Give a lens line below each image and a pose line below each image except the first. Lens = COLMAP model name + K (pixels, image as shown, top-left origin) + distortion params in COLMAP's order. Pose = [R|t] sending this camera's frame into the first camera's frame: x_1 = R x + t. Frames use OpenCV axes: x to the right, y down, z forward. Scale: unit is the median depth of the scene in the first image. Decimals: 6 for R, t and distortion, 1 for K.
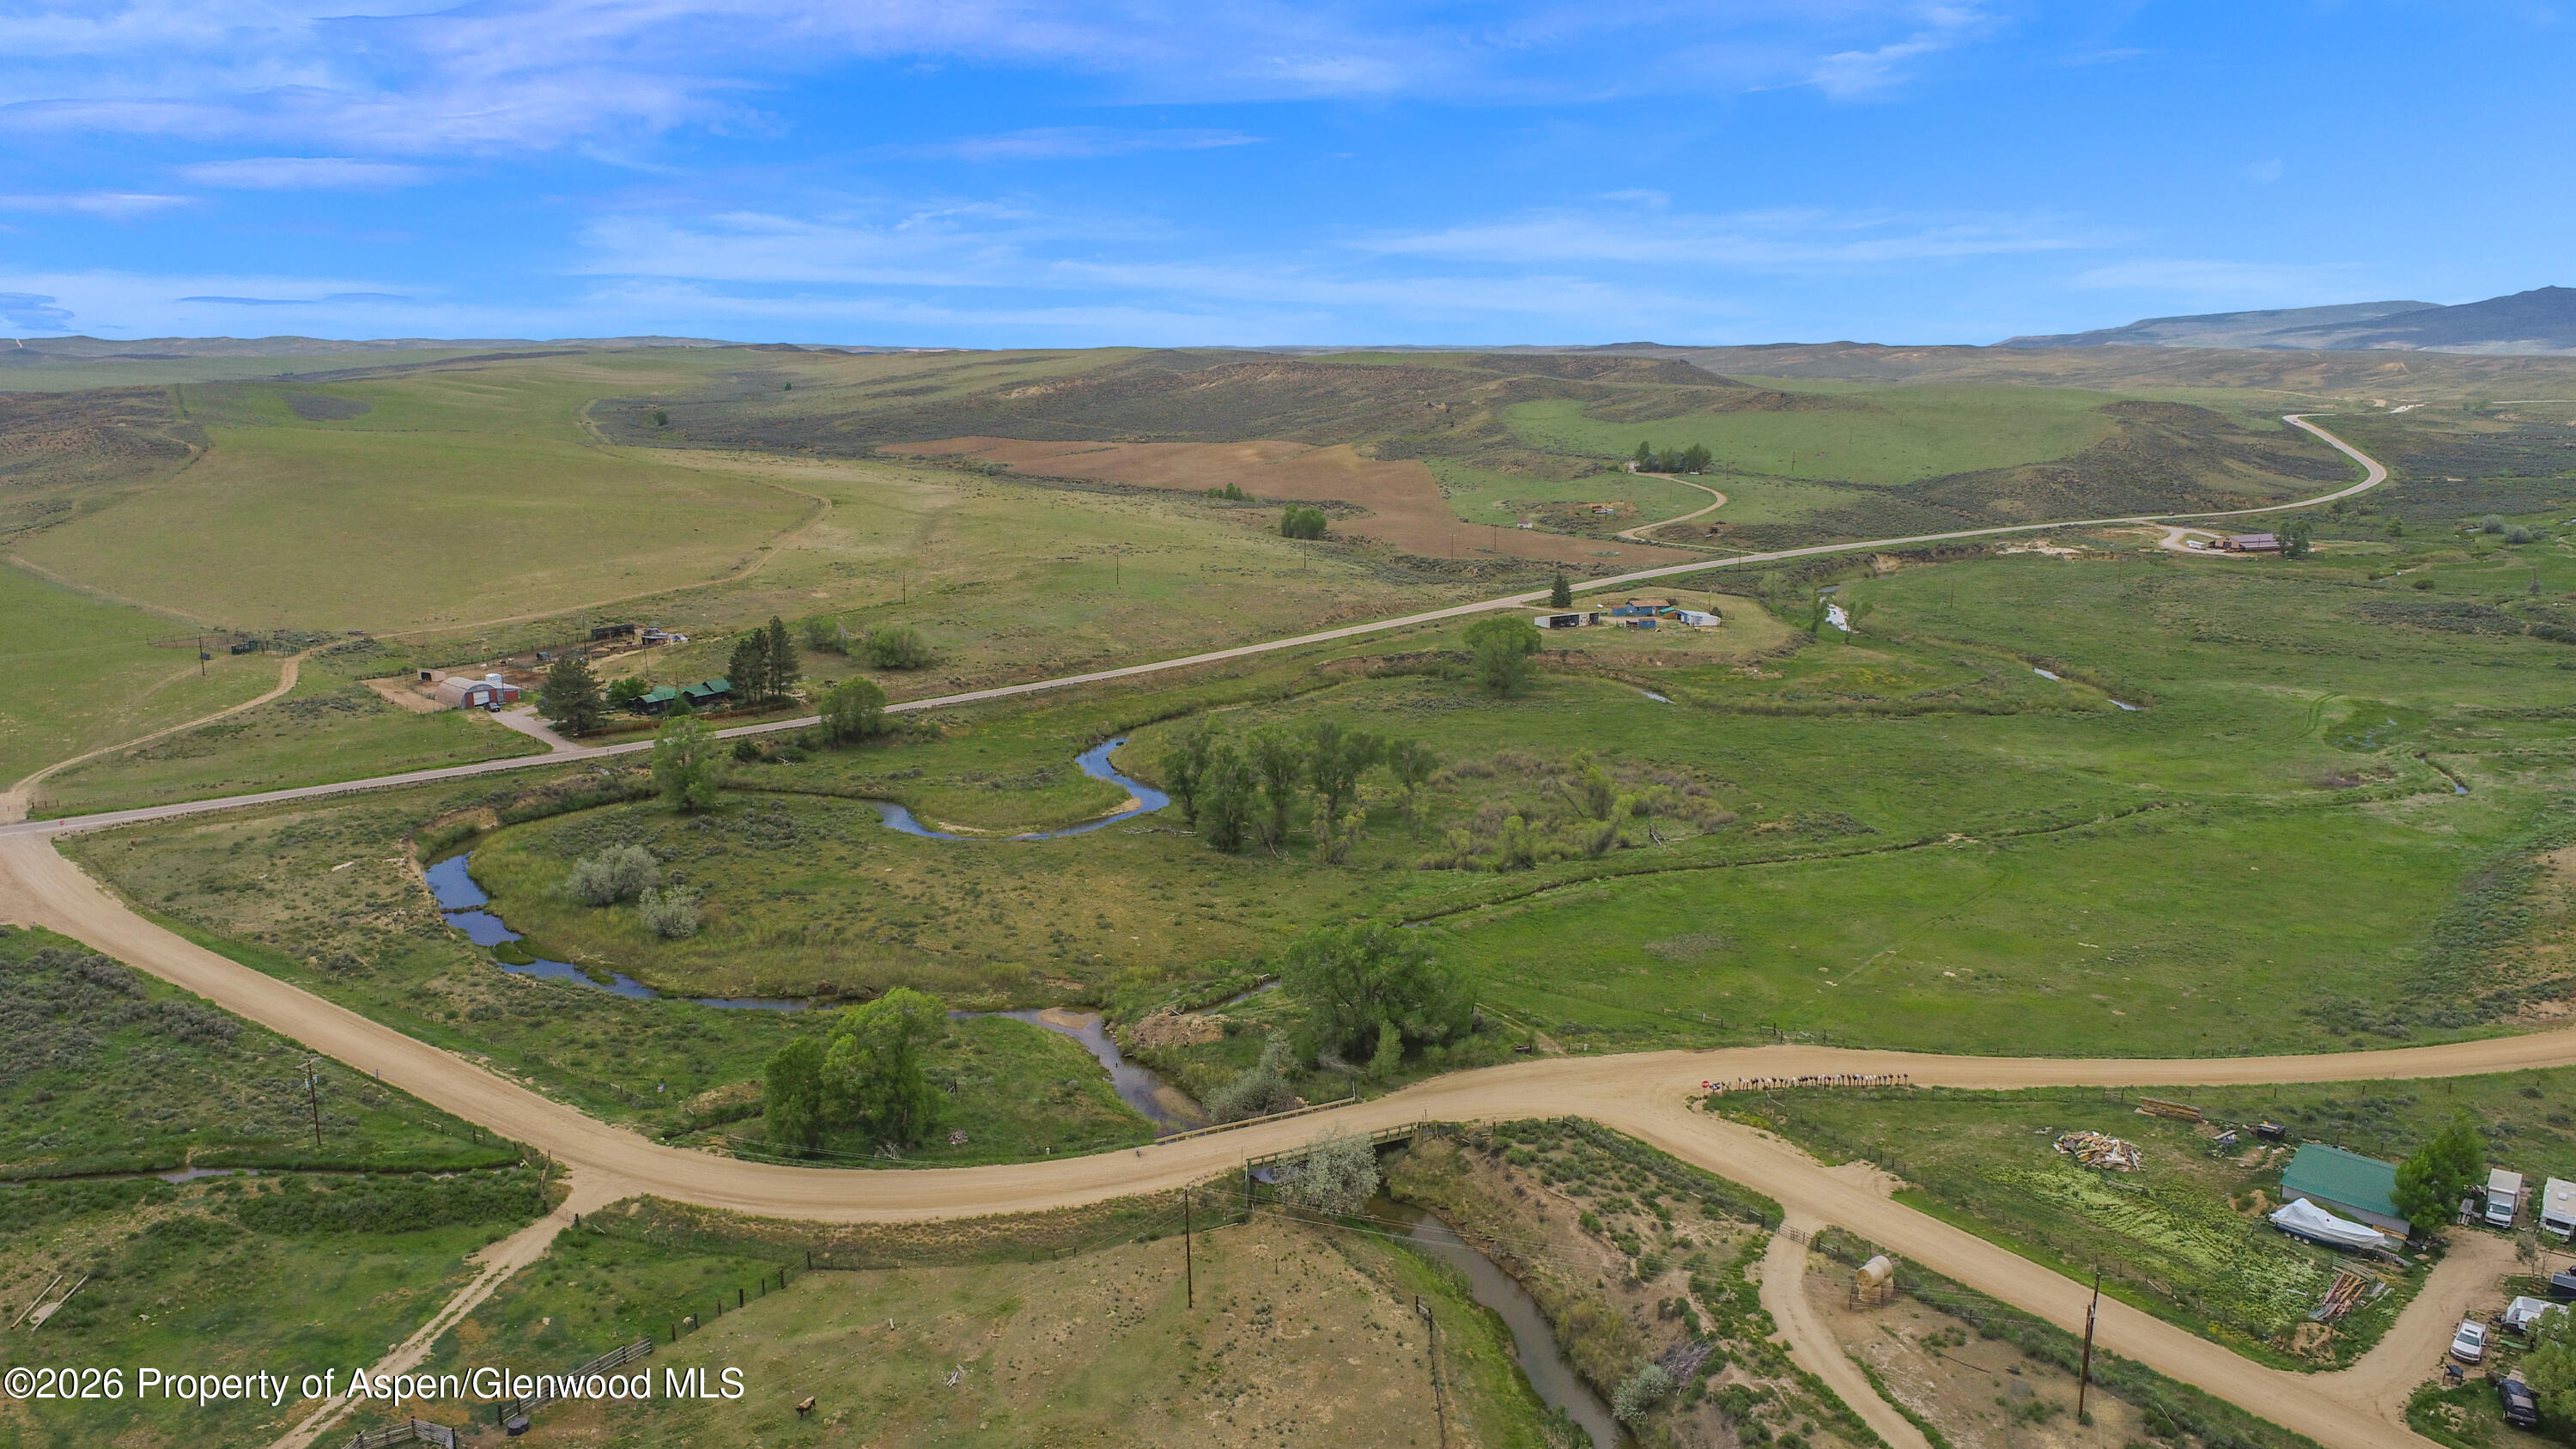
lens RADIAL K [[1717.0, 0, 1288.0], [0, 1717.0, 724.5], [0, 0, 1]] dist [-0.009468, 0.001293]
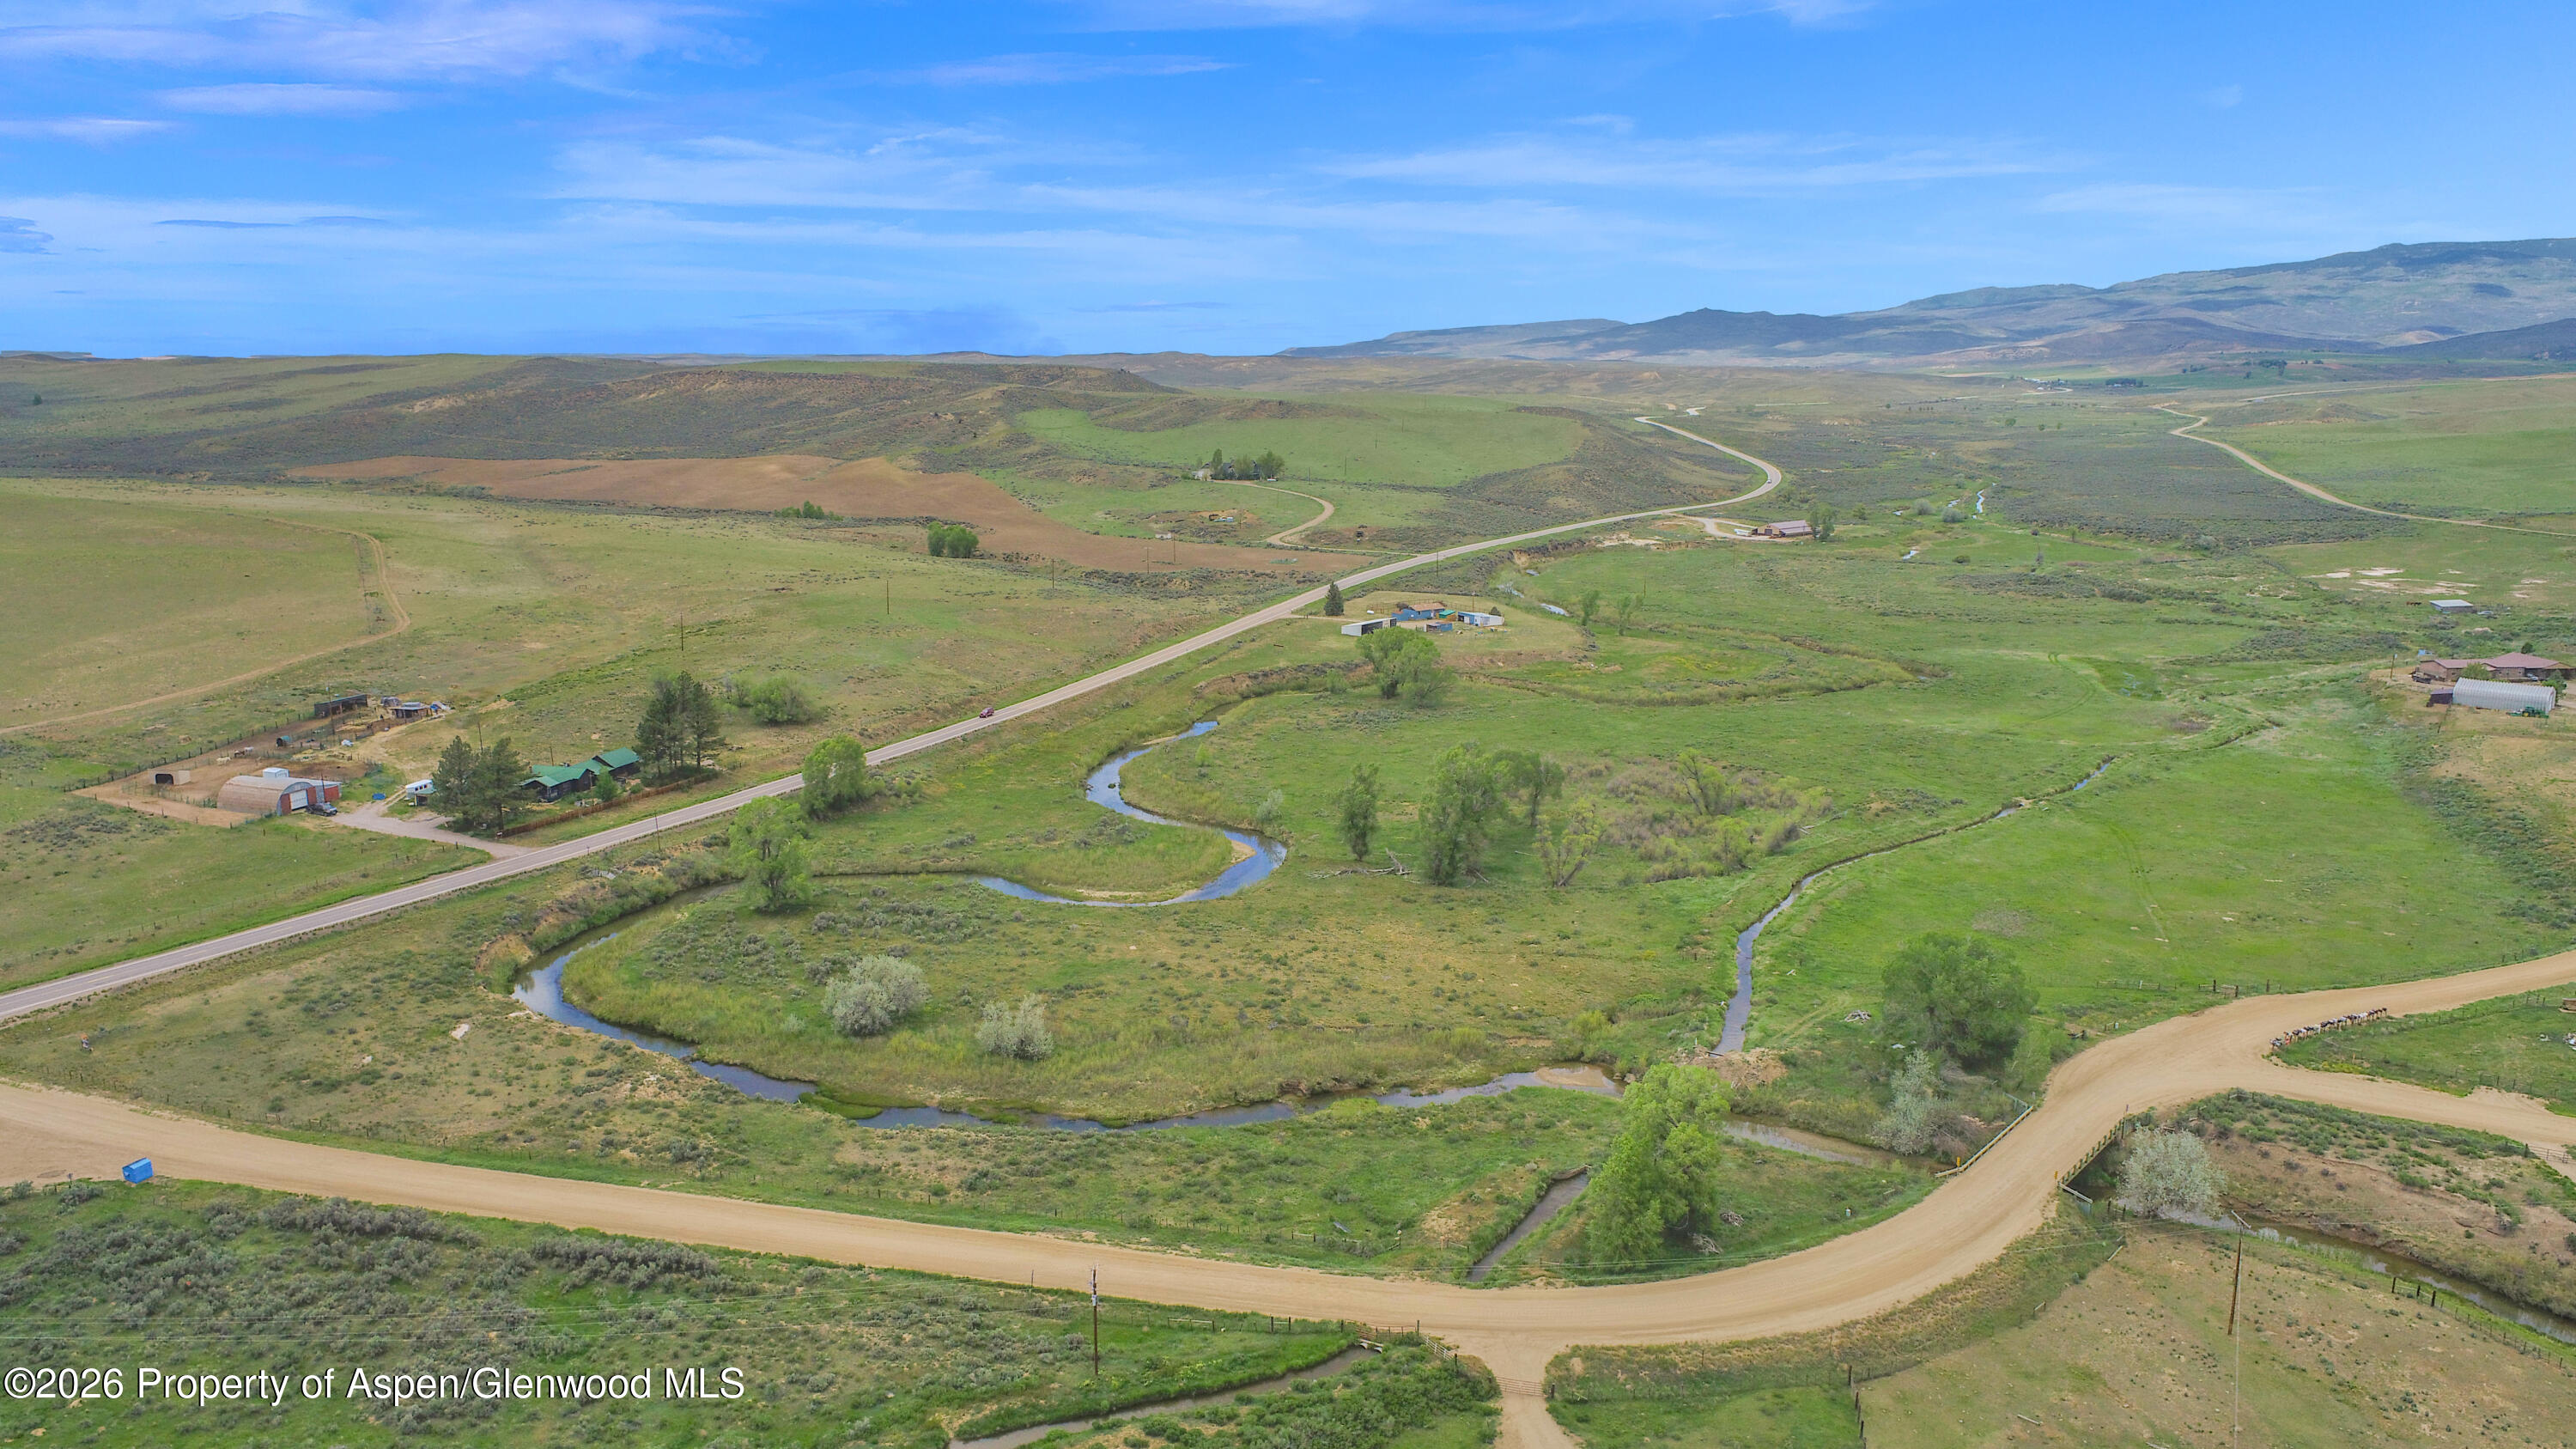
lens RADIAL K [[1717.0, 0, 1288.0], [0, 1717.0, 724.5], [0, 0, 1]] dist [-0.009468, 0.001293]
pose [[0.924619, -0.074677, 0.373501, -0.146185], [0.076571, 0.997016, 0.009786, -0.009695], [-0.373117, 0.019551, 0.927578, 0.046952]]
